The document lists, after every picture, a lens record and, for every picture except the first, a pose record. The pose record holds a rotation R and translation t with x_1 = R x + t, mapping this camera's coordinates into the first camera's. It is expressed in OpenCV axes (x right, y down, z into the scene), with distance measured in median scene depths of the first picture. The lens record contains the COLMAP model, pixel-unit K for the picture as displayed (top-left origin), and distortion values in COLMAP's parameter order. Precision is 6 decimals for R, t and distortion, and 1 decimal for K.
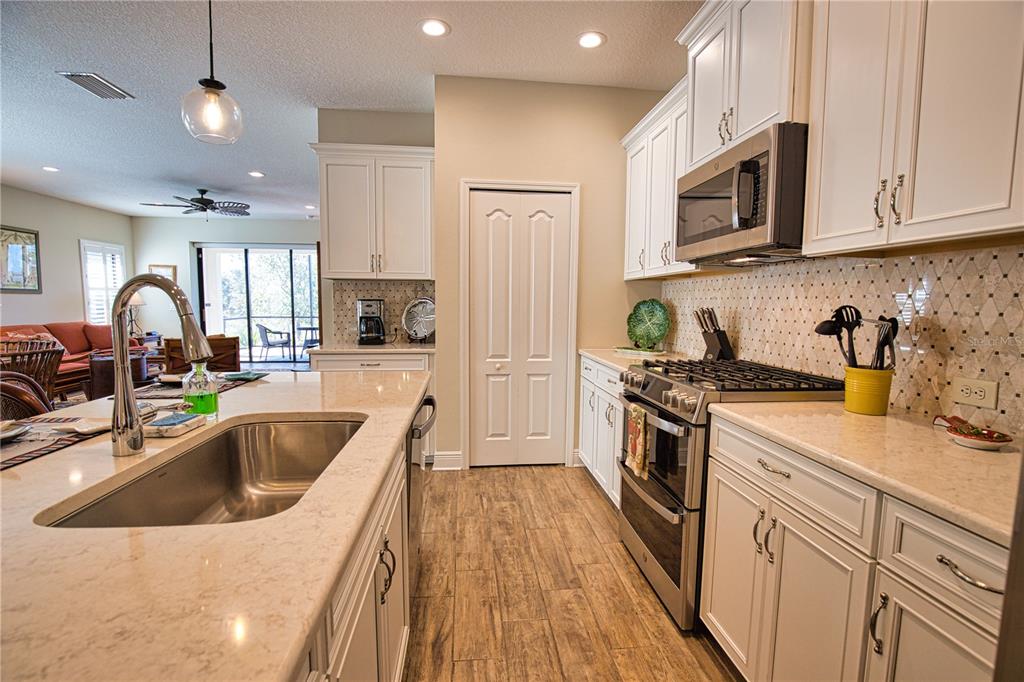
lens RADIAL K [[469.7, 0, 512.0], [0, 469.7, 341.0], [0, 0, 1]] dist [-0.035810, -0.000070]
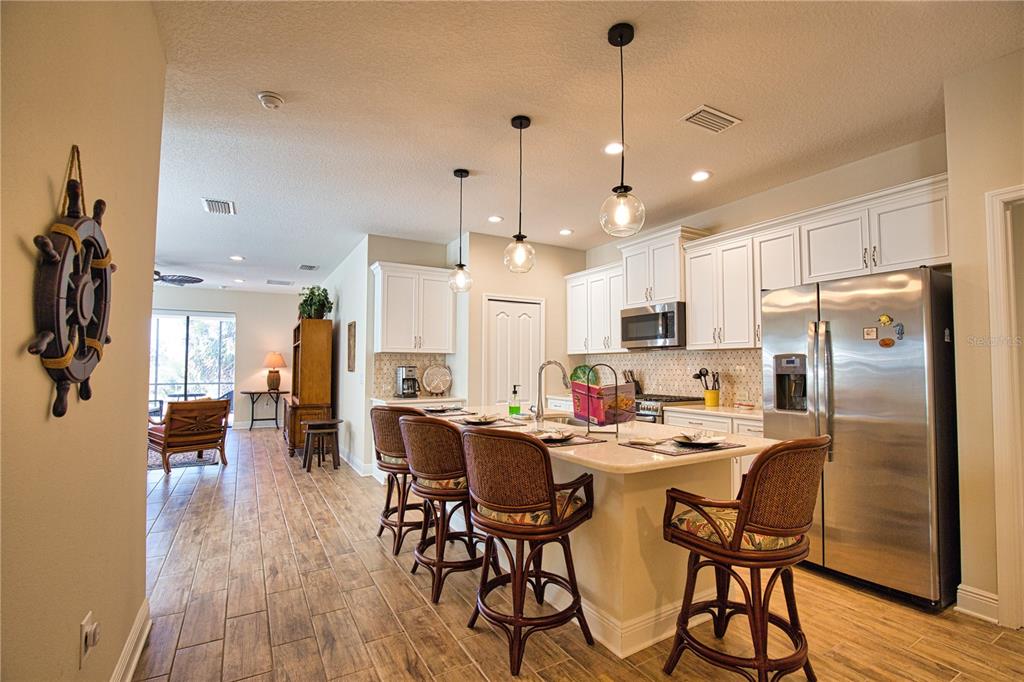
lens RADIAL K [[465.6, 0, 513.7], [0, 465.6, 344.5], [0, 0, 1]] dist [-0.029355, 0.000058]
pose [[0.914670, 0.011744, 0.404031, -0.670926], [0.040363, 0.991928, -0.120209, 0.033665], [-0.402181, 0.126260, 0.906813, -0.507451]]
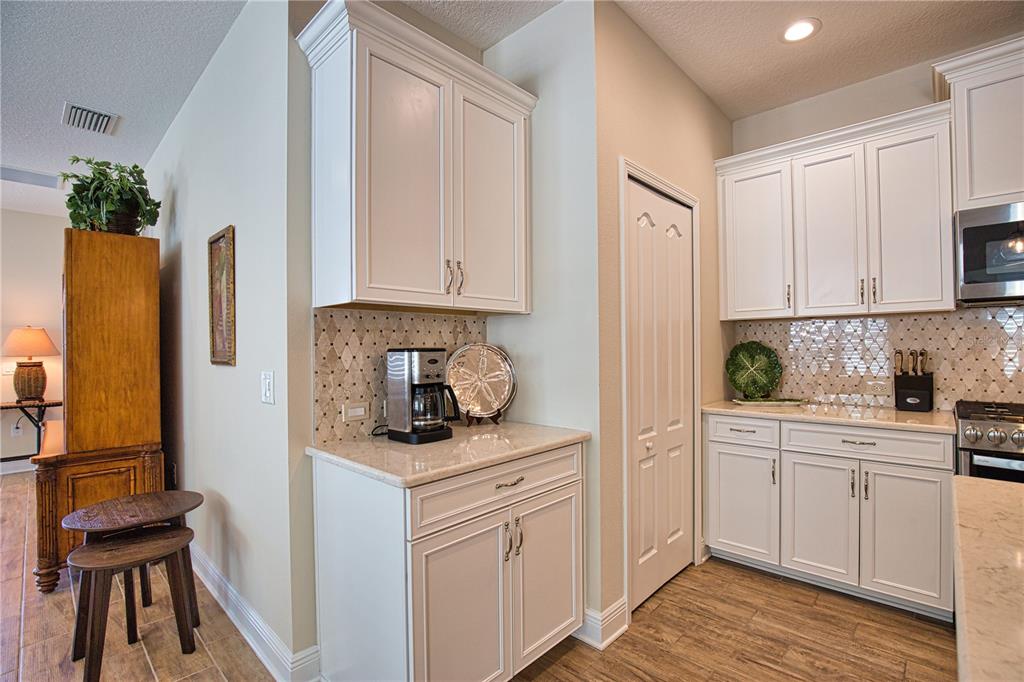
lens RADIAL K [[465.6, 0, 513.7], [0, 465.6, 344.5], [0, 0, 1]] dist [-0.029355, 0.000058]
pose [[0.762067, -0.012671, 0.647374, -0.627084], [0.072836, 0.995140, -0.066263, -0.060724], [-0.643388, 0.097649, 0.759287, 0.640883]]
